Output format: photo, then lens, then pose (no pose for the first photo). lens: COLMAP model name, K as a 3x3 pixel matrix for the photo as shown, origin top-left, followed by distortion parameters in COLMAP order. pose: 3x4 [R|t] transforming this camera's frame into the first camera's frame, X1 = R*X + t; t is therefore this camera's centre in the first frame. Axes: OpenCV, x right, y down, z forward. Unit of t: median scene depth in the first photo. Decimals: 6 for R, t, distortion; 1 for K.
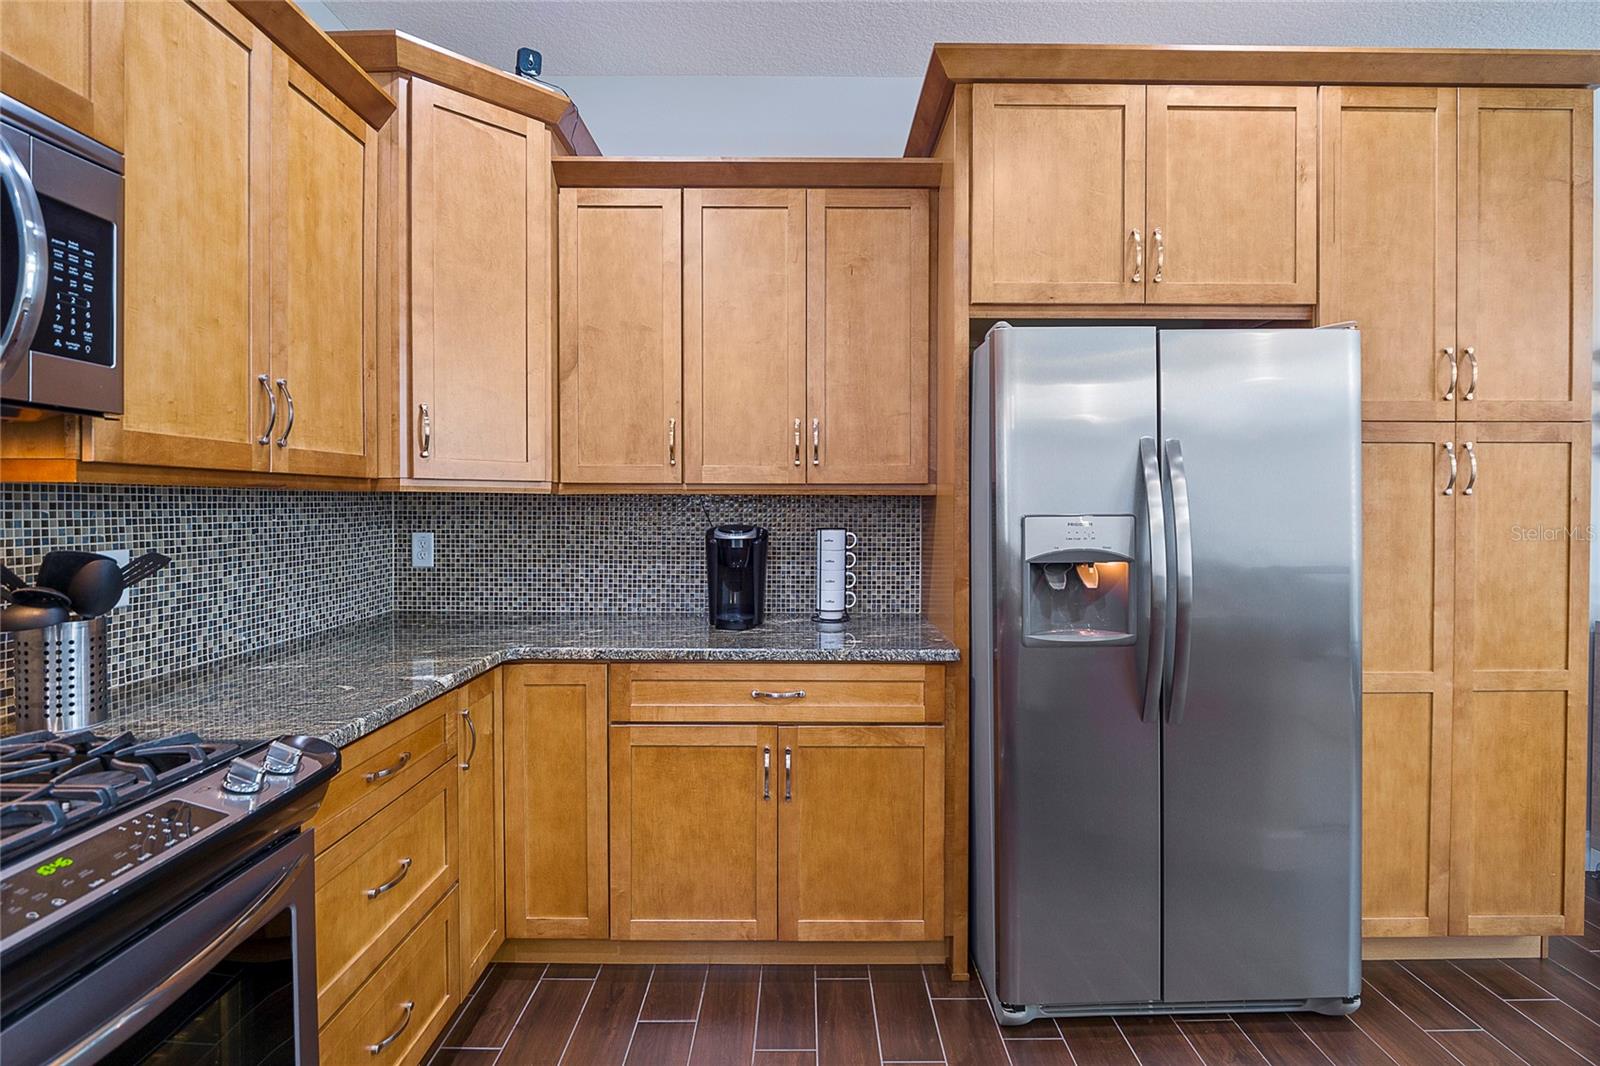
lens RADIAL K [[785.5, 0, 801.2], [0, 785.5, 514.3], [0, 0, 1]] dist [-0.008089, -0.004872]
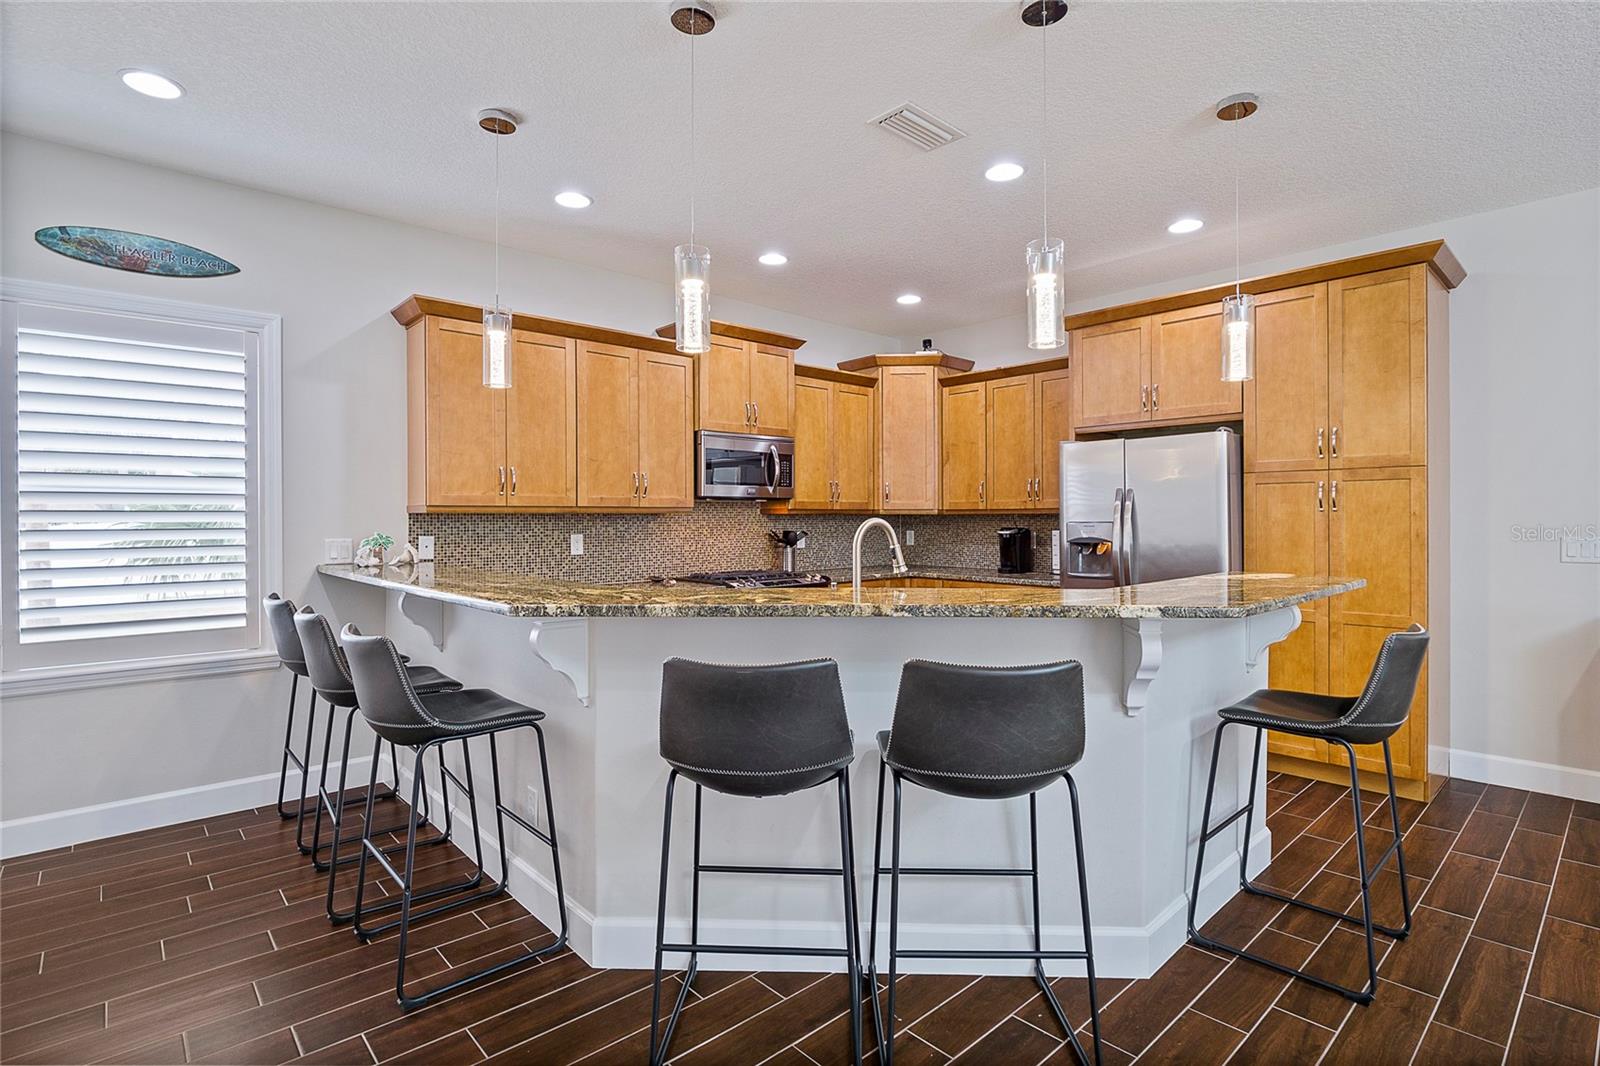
lens RADIAL K [[785.5, 0, 800.5], [0, 785.5, 525.0], [0, 0, 1]] dist [-0.008089, -0.004872]
pose [[0.673710, 0.002390, -0.738992, 1.345186], [-0.005309, 0.999985, -0.001606, 0.015799], [0.738976, 0.005005, 0.673713, -1.083612]]
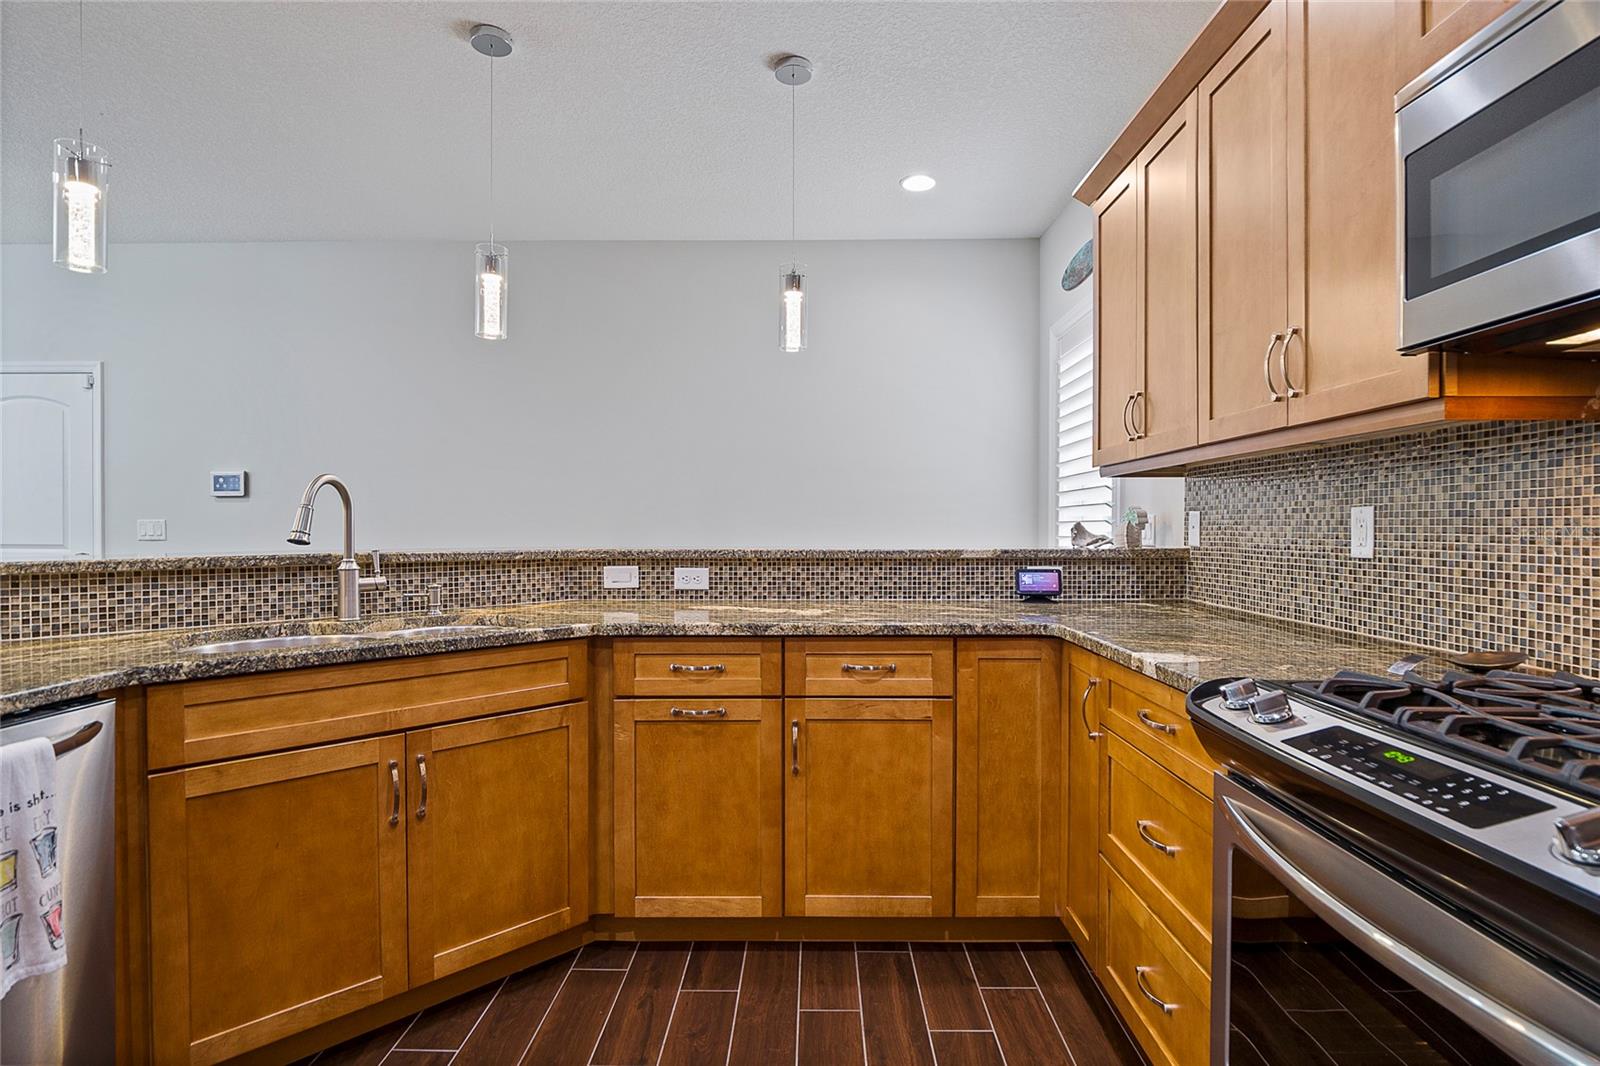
lens RADIAL K [[785.5, 0, 815.9], [0, 785.5, 538.9], [0, 0, 1]] dist [-0.008089, -0.004872]
pose [[-1.000000, -0.000507, 0.000640, -0.074050], [-0.000488, 0.999544, 0.030188, 0.051283], [-0.000655, 0.030187, -0.999544, 0.787197]]
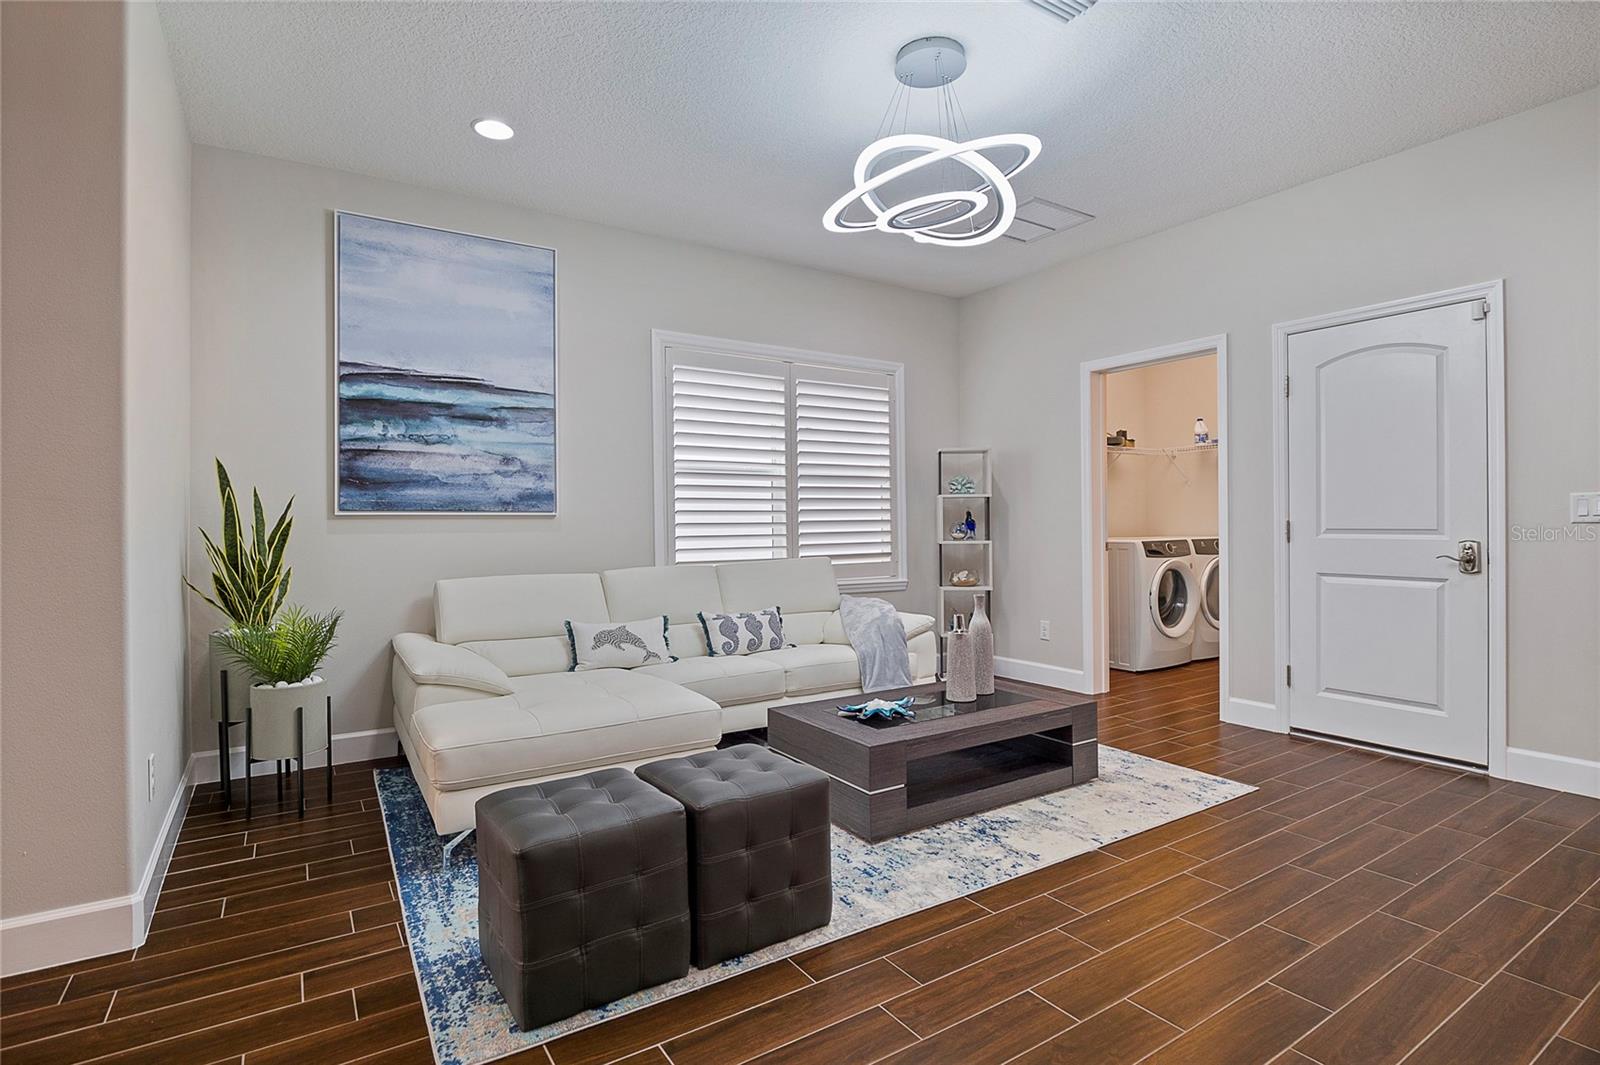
lens RADIAL K [[785.5, 0, 809.7], [0, 785.5, 527.0], [0, 0, 1]] dist [-0.008089, -0.004872]
pose [[-0.555247, -0.001881, 0.831683, 1.387520], [0.016427, 0.999778, 0.013229, 0.086365], [-0.831523, 0.021007, -0.555093, 0.682266]]
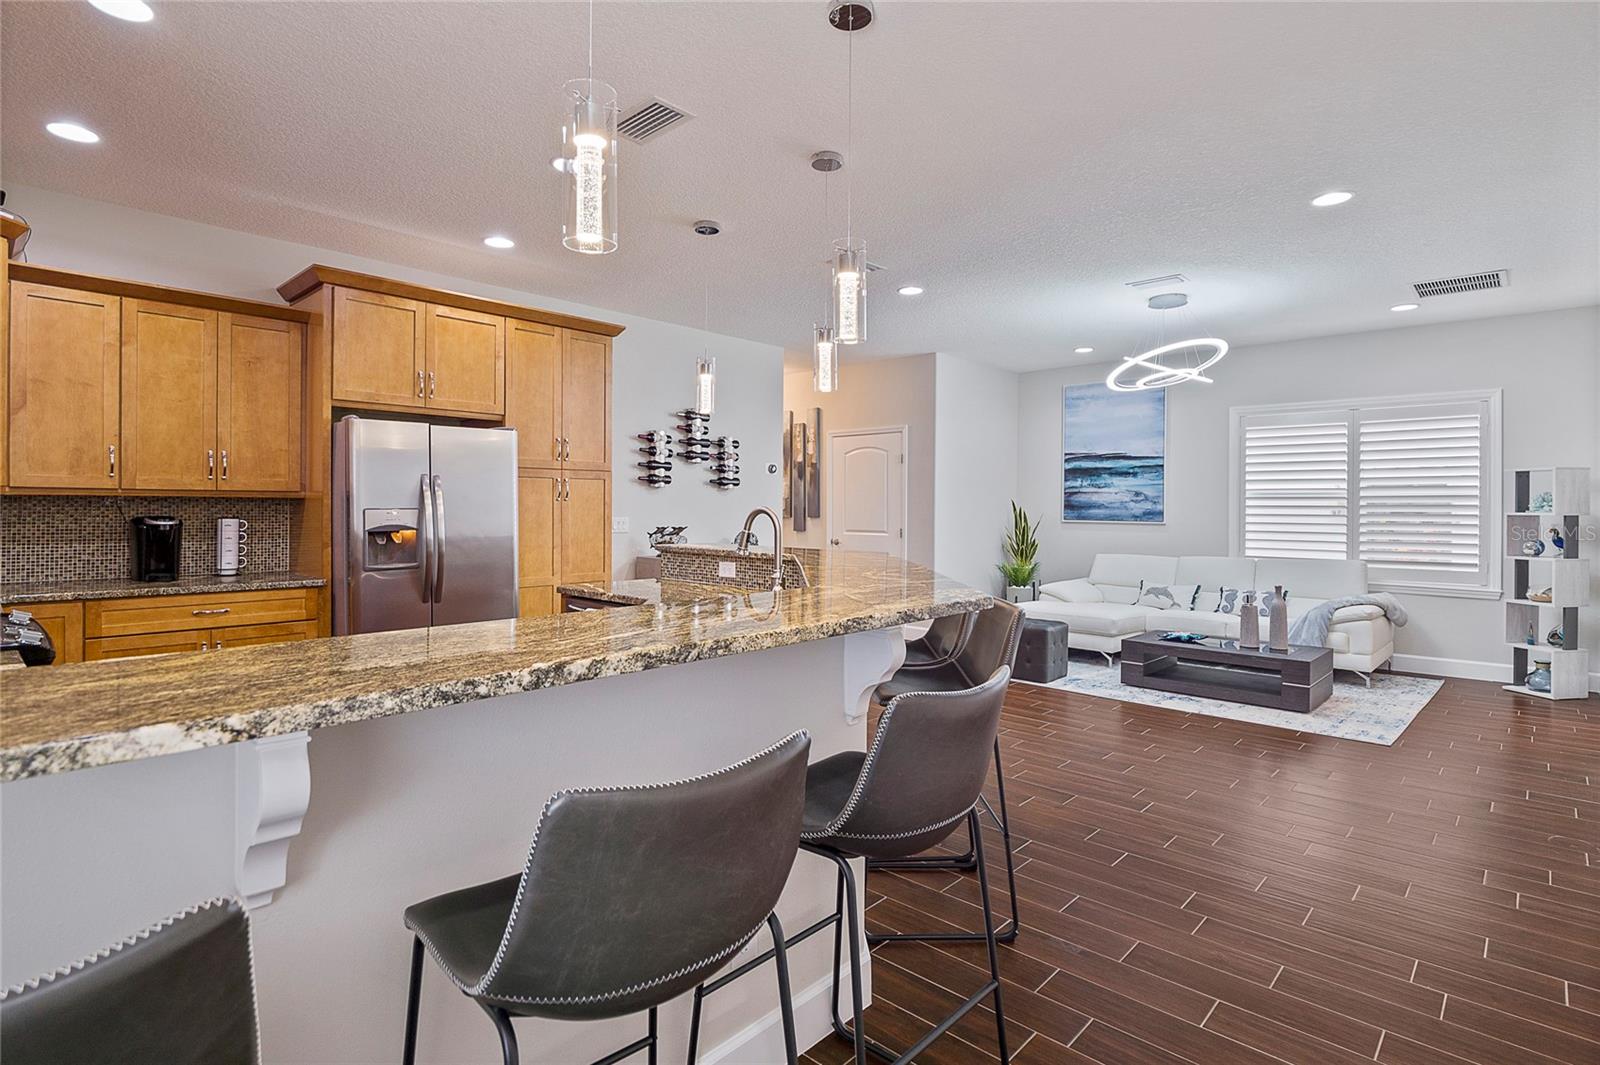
lens RADIAL K [[785.5, 0, 794.5], [0, 785.5, 509.7], [0, 0, 1]] dist [-0.008089, -0.004872]
pose [[0.681524, -0.000624, 0.731796, -0.415365], [0.002951, 0.999994, -0.001896, 0.009724], [-0.731790, 0.003451, 0.681522, -1.132721]]
